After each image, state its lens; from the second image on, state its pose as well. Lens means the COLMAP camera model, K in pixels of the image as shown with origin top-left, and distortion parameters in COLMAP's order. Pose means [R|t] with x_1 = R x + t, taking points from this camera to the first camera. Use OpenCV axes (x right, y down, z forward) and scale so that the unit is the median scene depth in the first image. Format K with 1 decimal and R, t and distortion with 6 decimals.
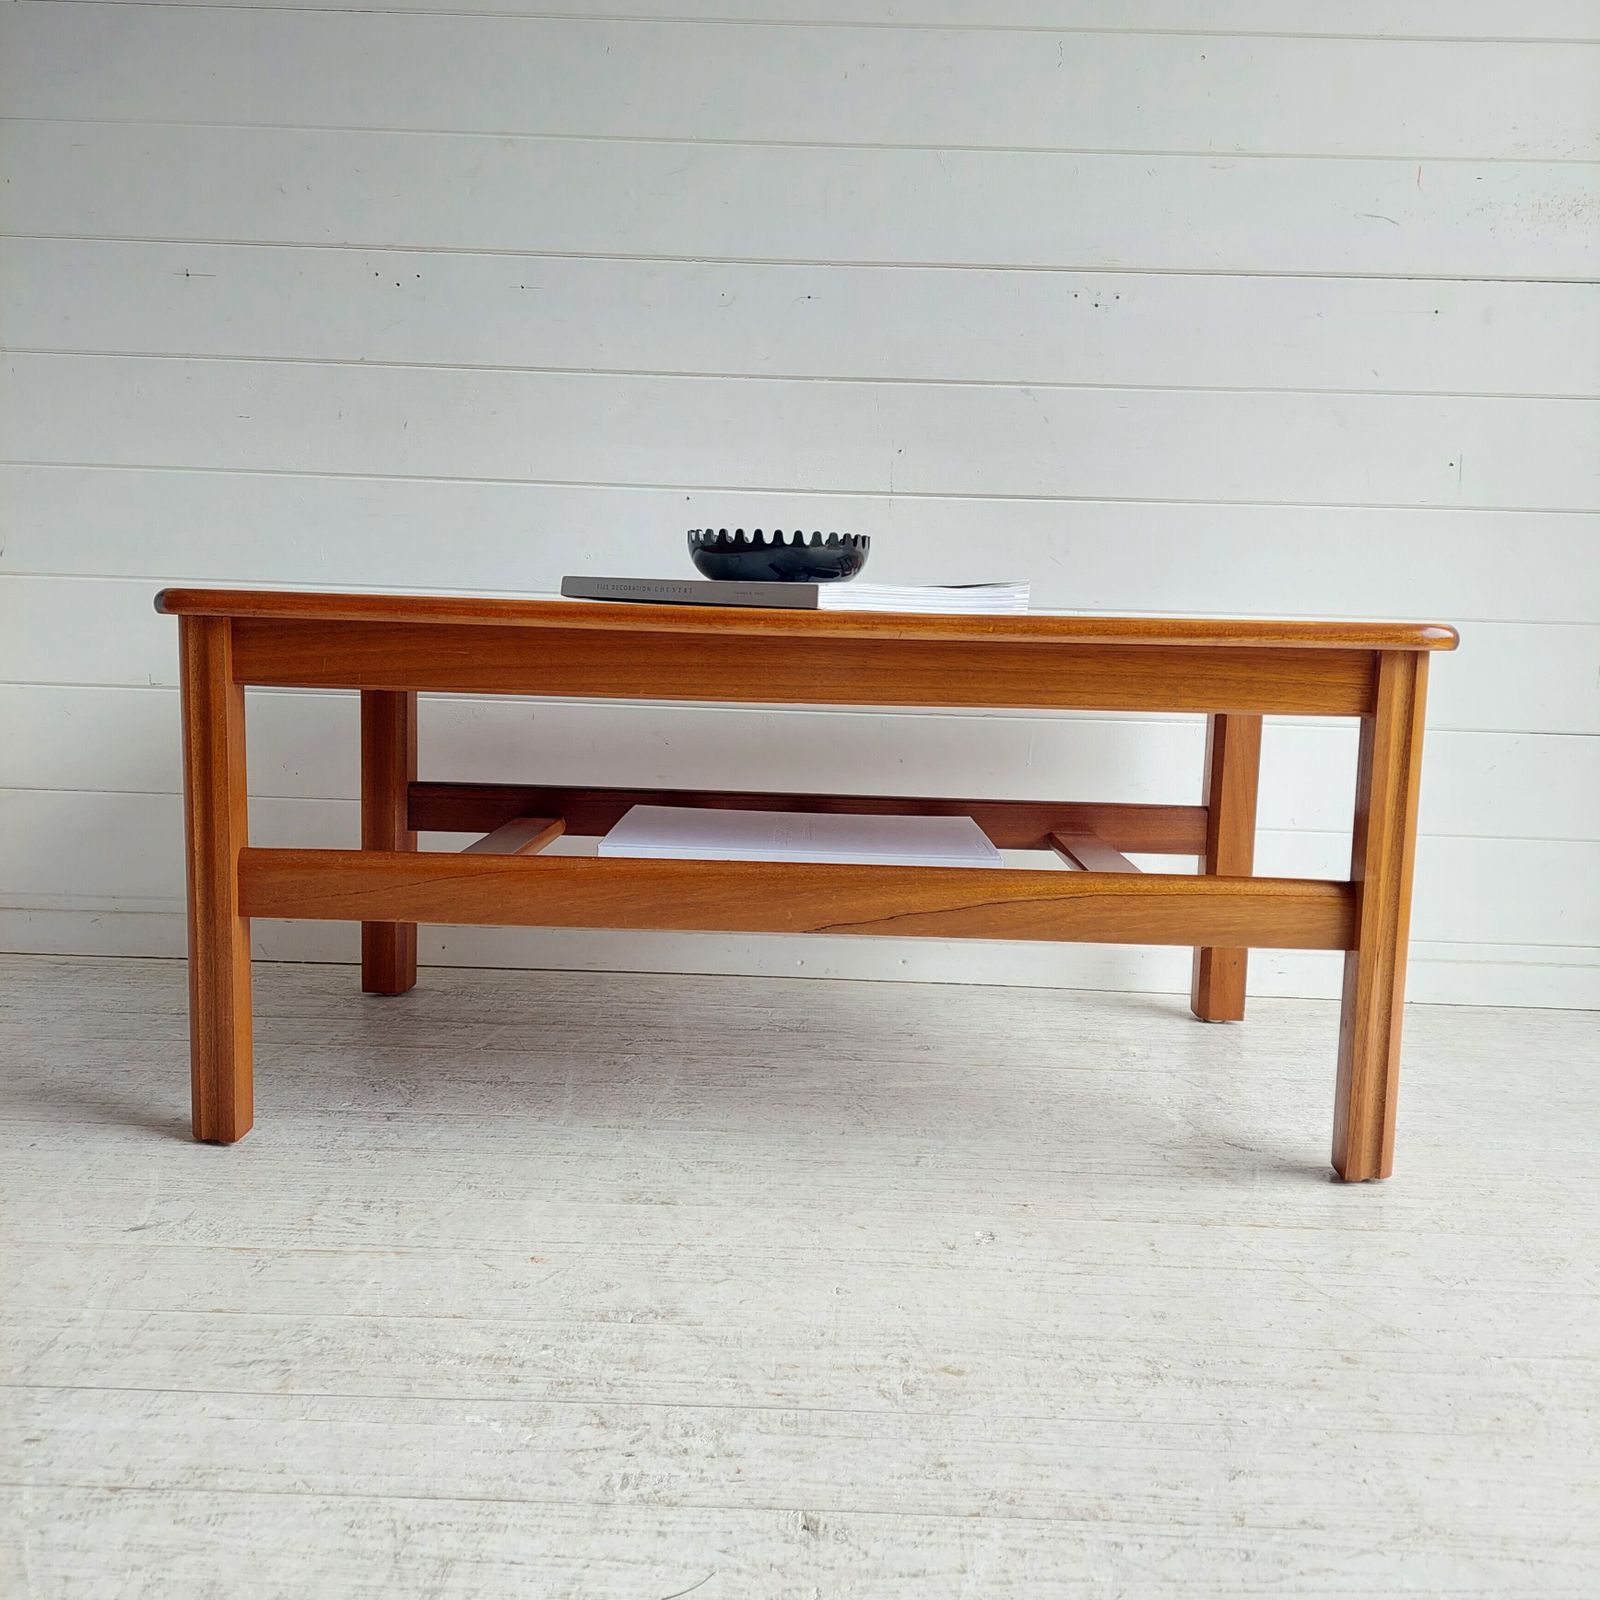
lens RADIAL K [[1592.5, 0, 804.7], [0, 1592.5, 780.0], [0, 0, 1]] dist [0.015747, 0.000000]
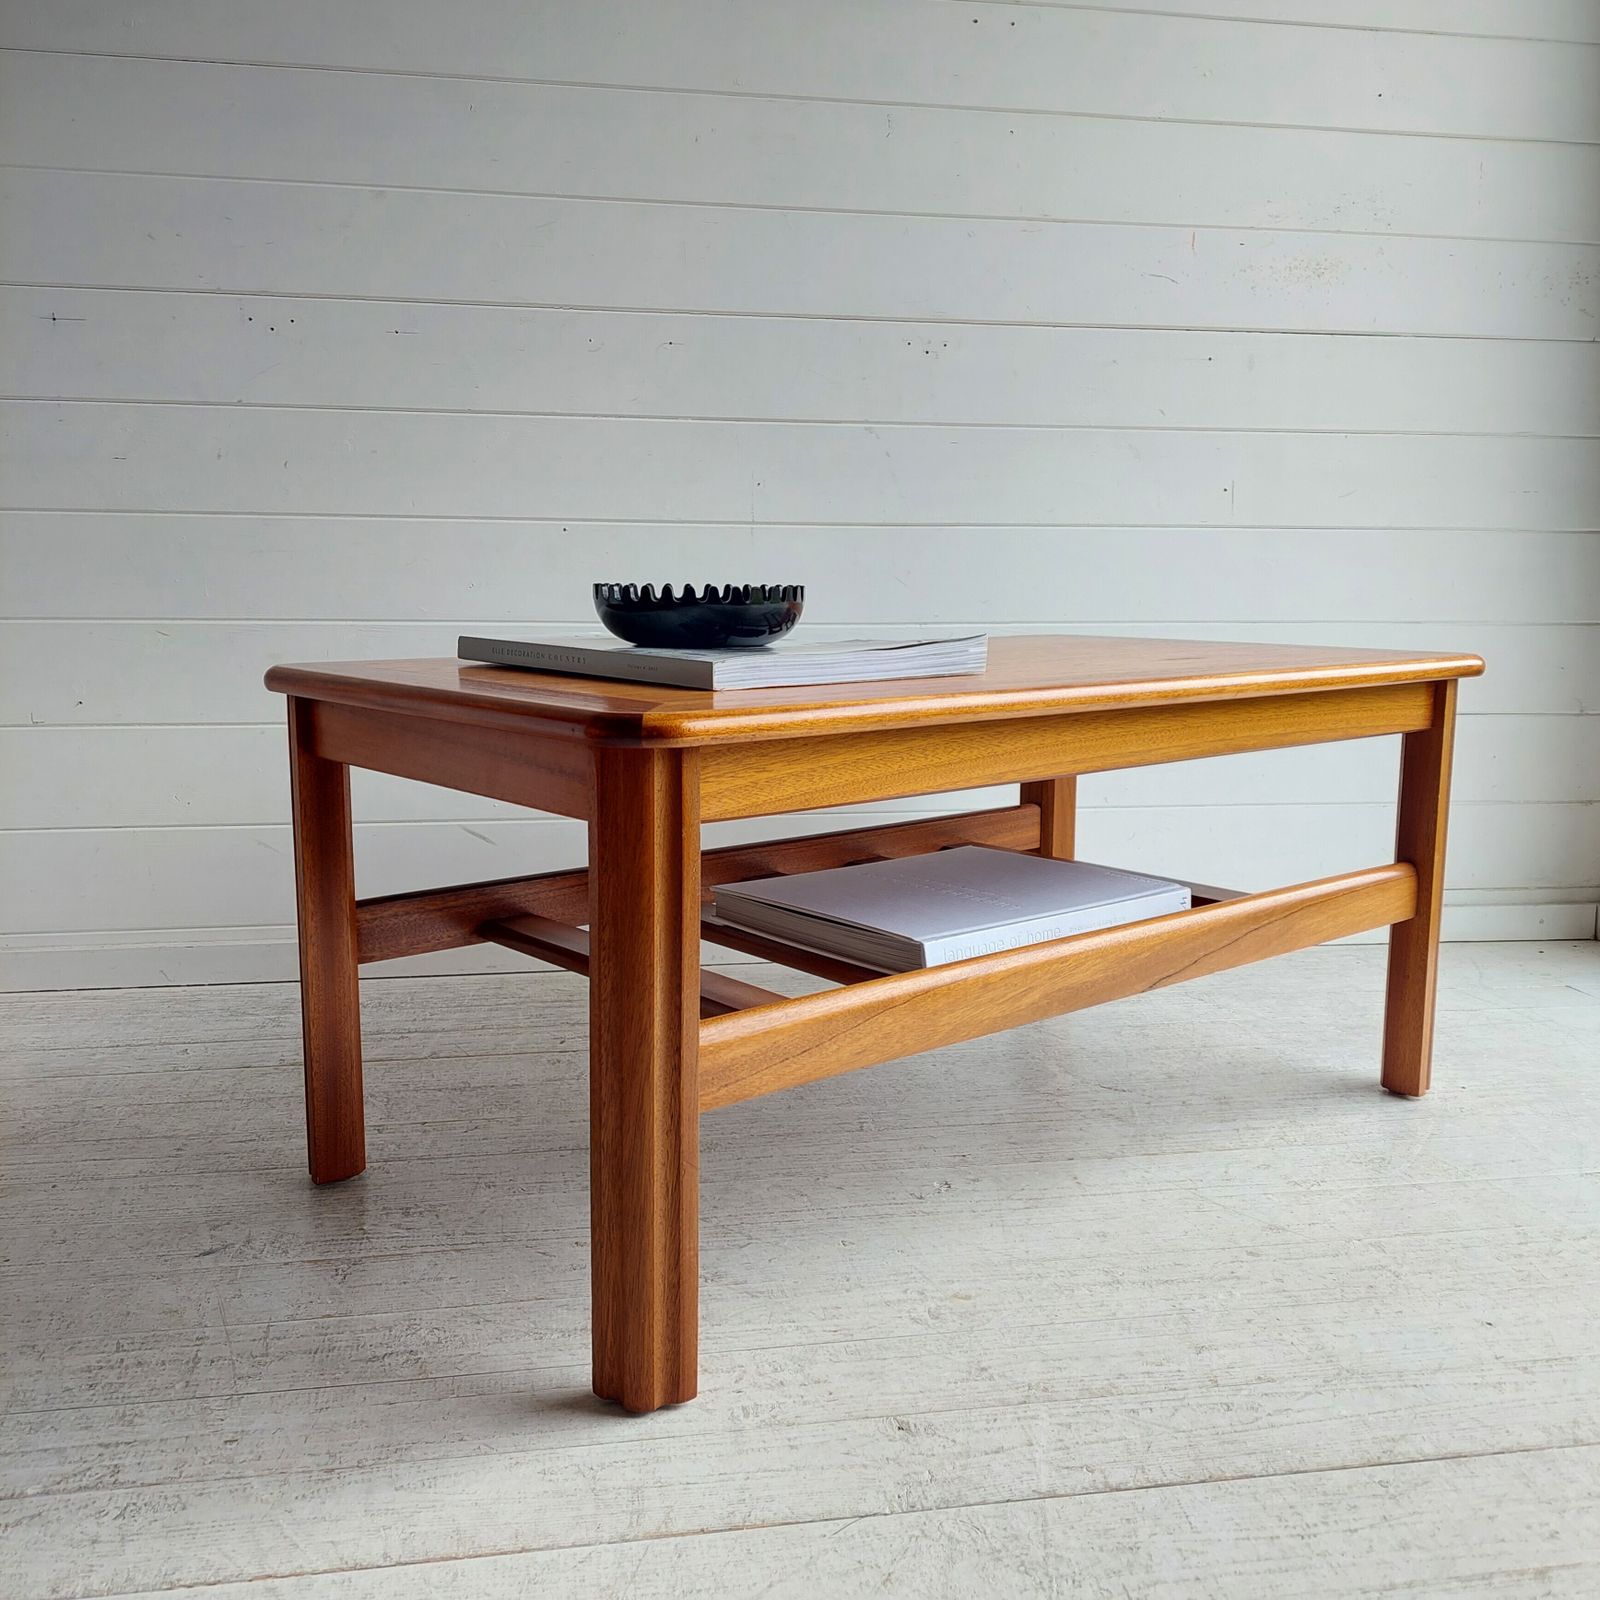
lens RADIAL K [[1592.5, 0, 814.9], [0, 1592.5, 783.2], [0, 0, 1]] dist [0.015747, 0.000000]
pose [[0.981199, -0.050425, 0.186295, -0.218383], [0.043614, 0.998228, 0.040482, -0.079884], [-0.188006, -0.031596, 0.981659, -0.175420]]
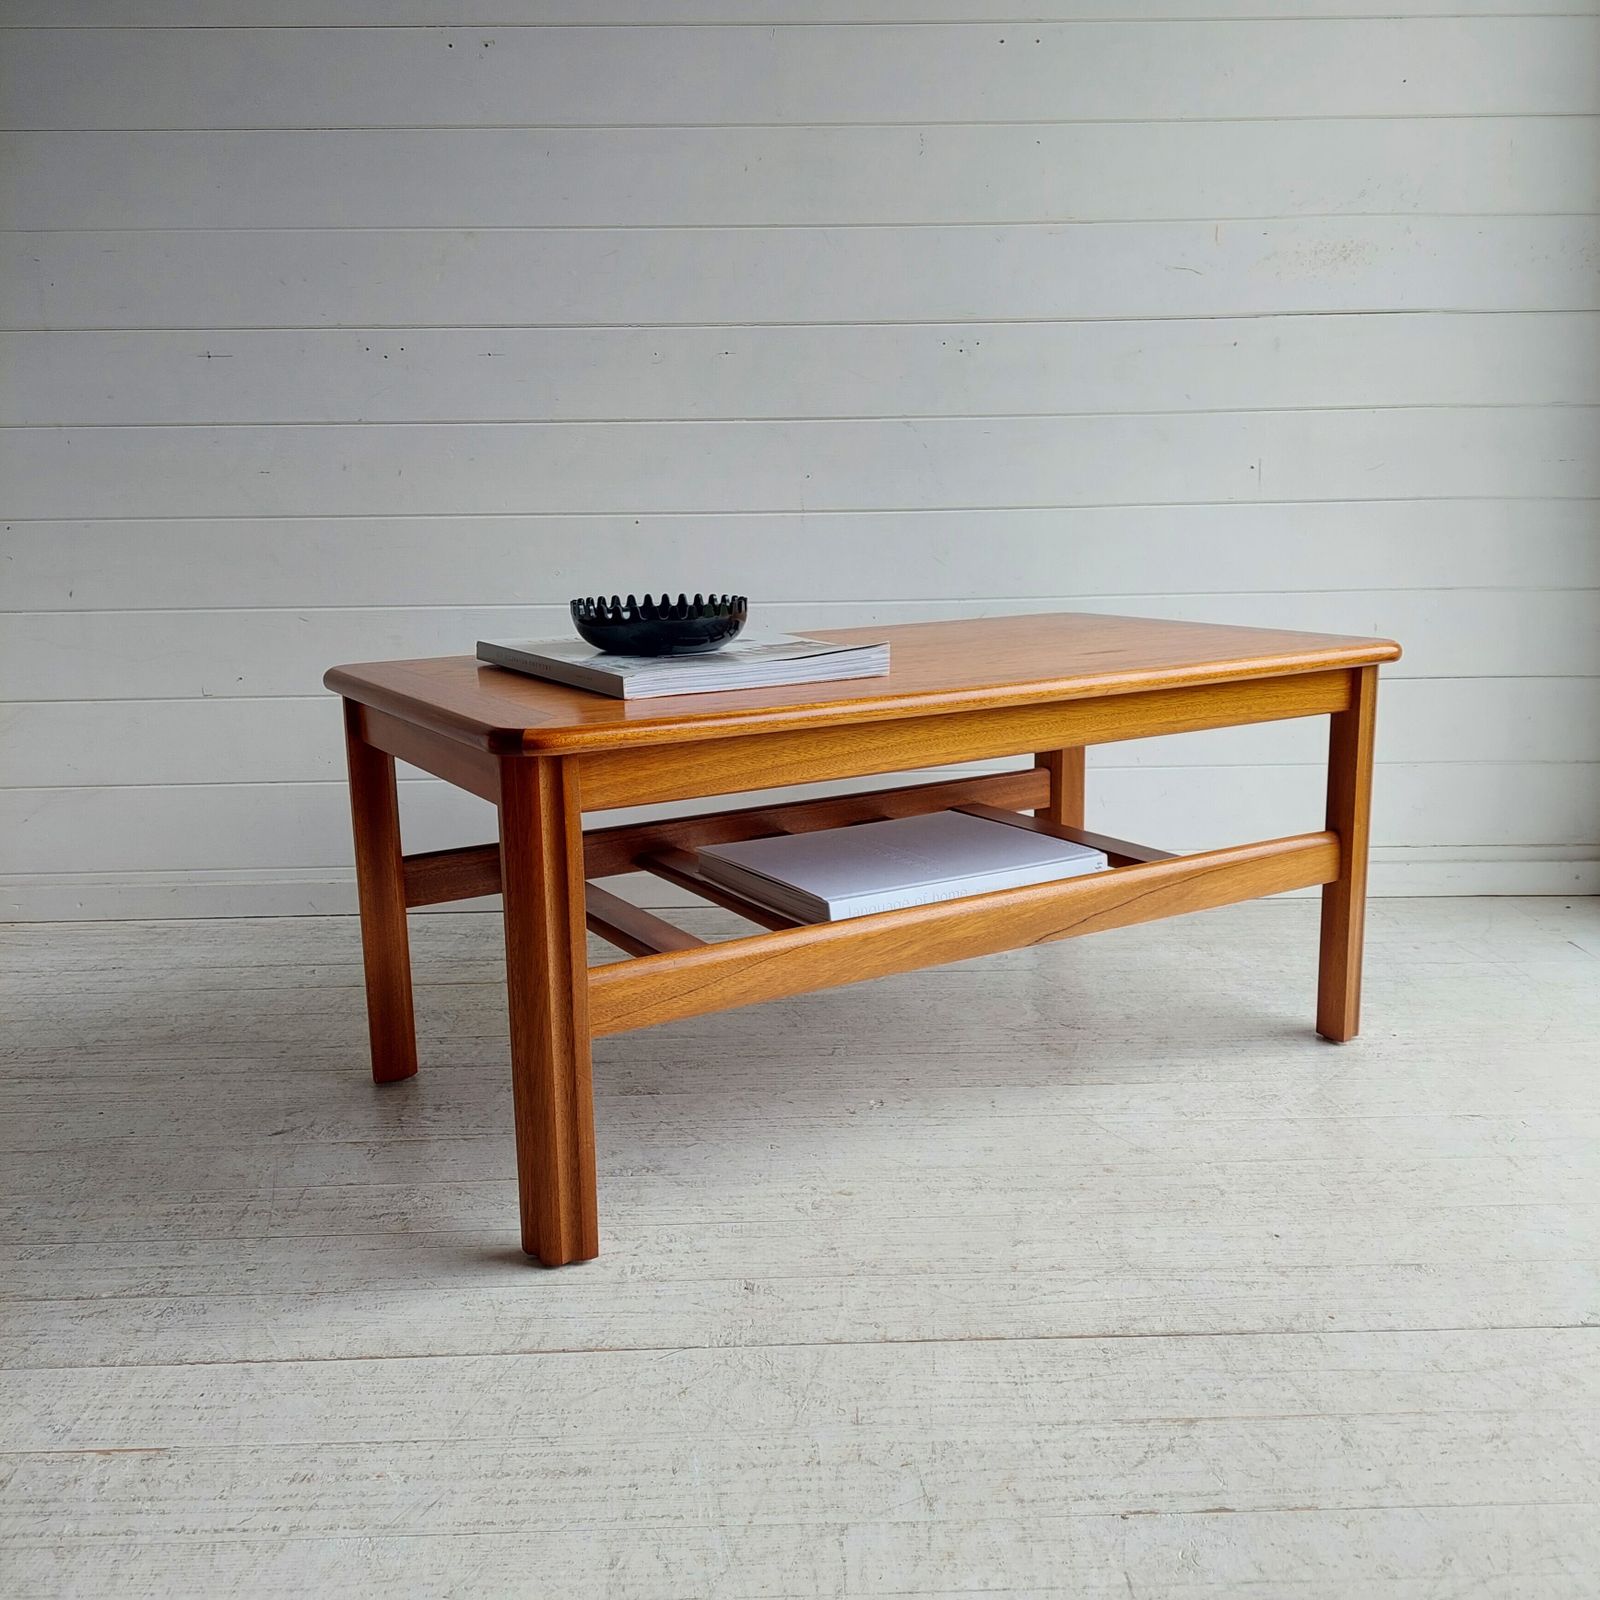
lens RADIAL K [[1592.5, 0, 830.0], [0, 1592.5, 792.0], [0, 0, 1]] dist [0.015747, 0.000000]
pose [[0.998132, -0.053028, 0.030332, 0.049857], [0.050155, 0.994793, 0.088716, -0.136536], [-0.034879, -0.087029, 0.995595, -0.449653]]
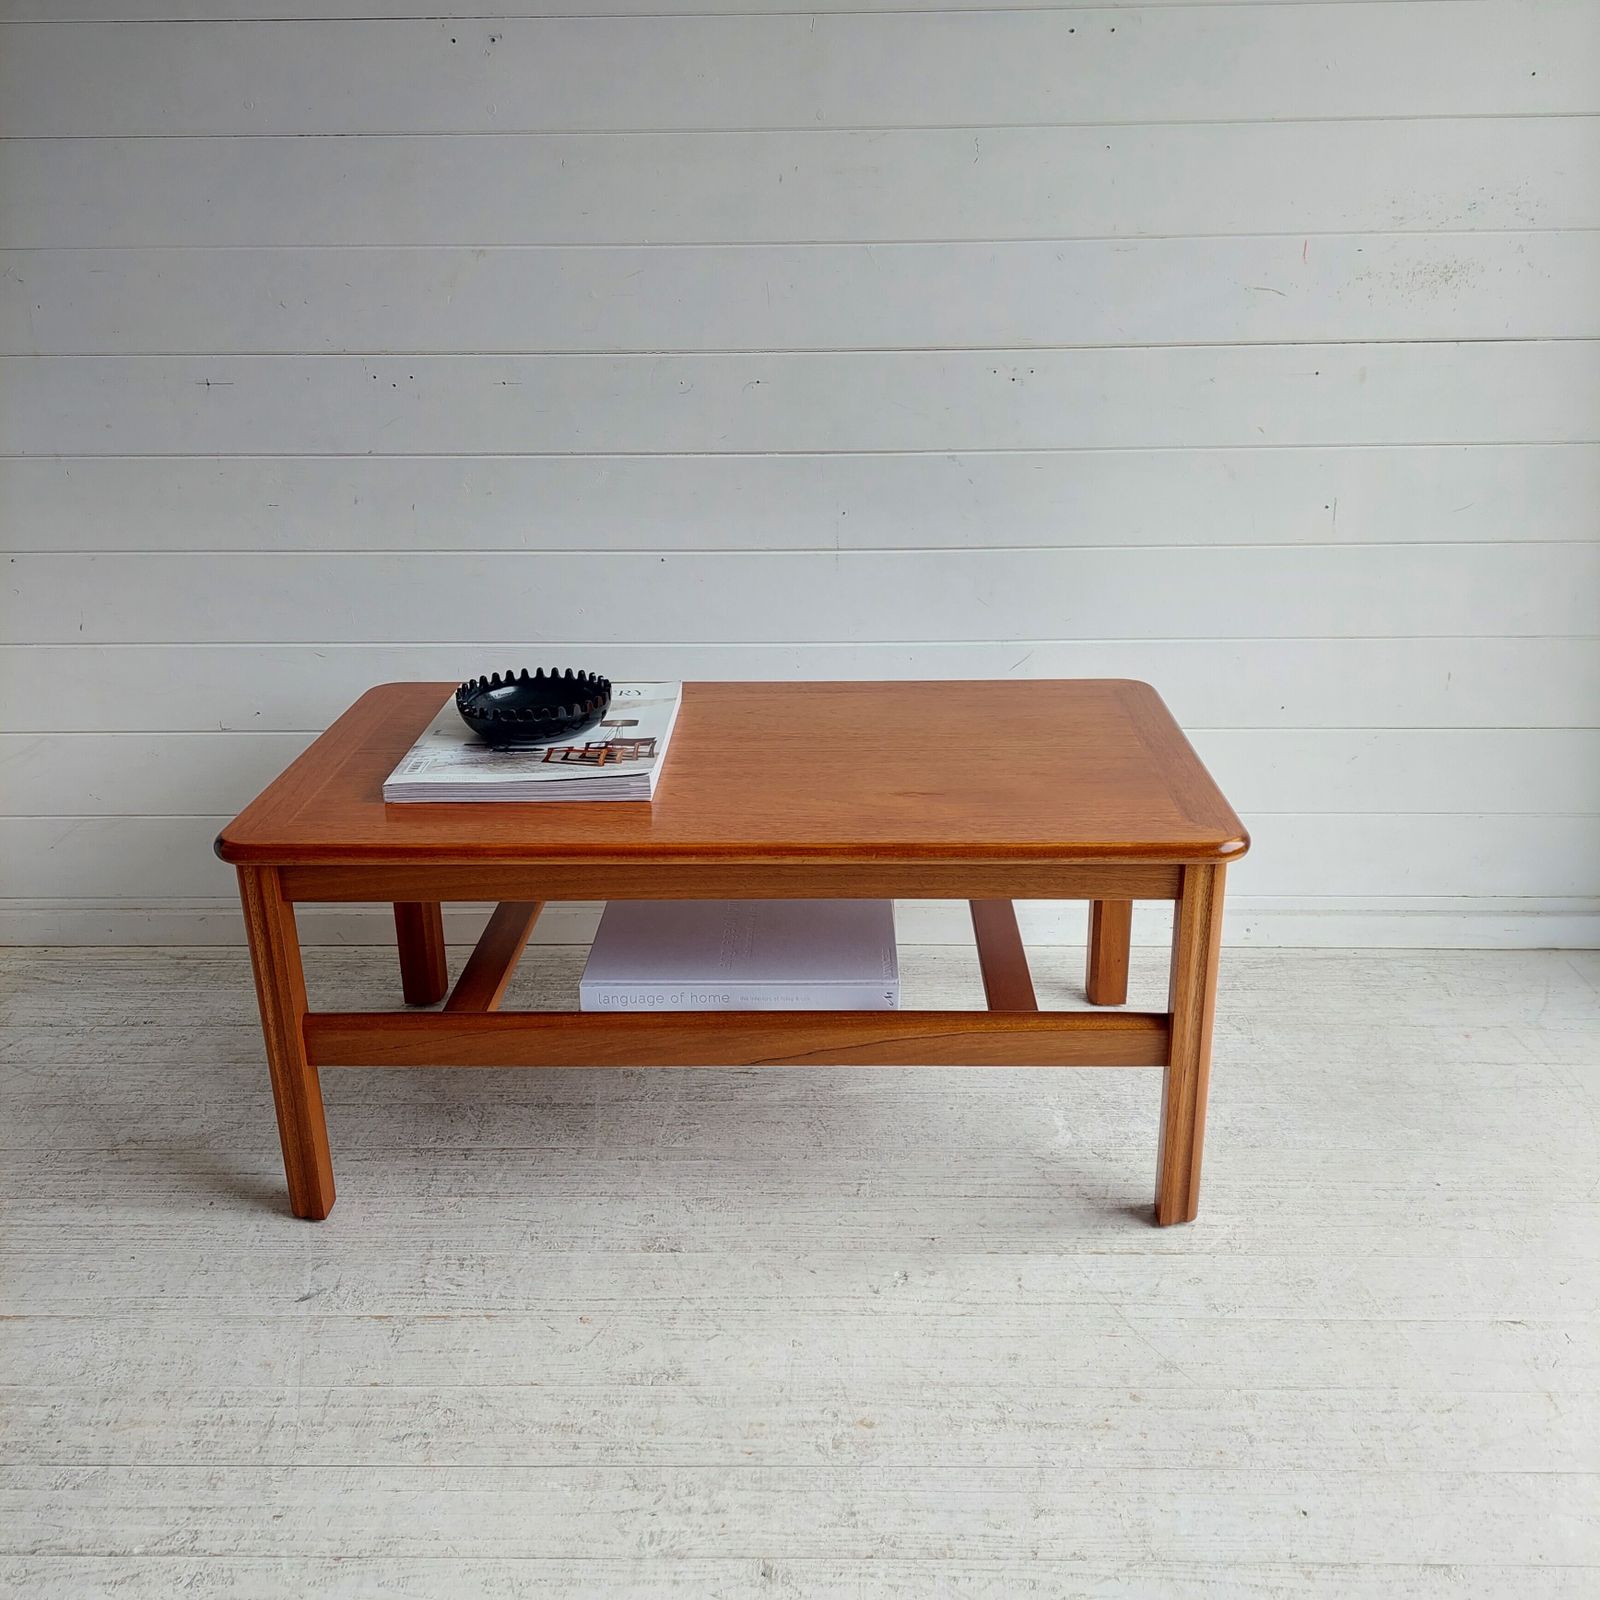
lens RADIAL K [[1592.5, 0, 797.7], [0, 1592.5, 786.9], [0, 0, 1]] dist [0.015747, 0.000000]
pose [[0.998978, -0.040082, -0.020897, 0.079111], [0.043937, 0.969629, 0.240603, -0.546624], [0.010618, -0.241275, 0.970399, -0.301167]]
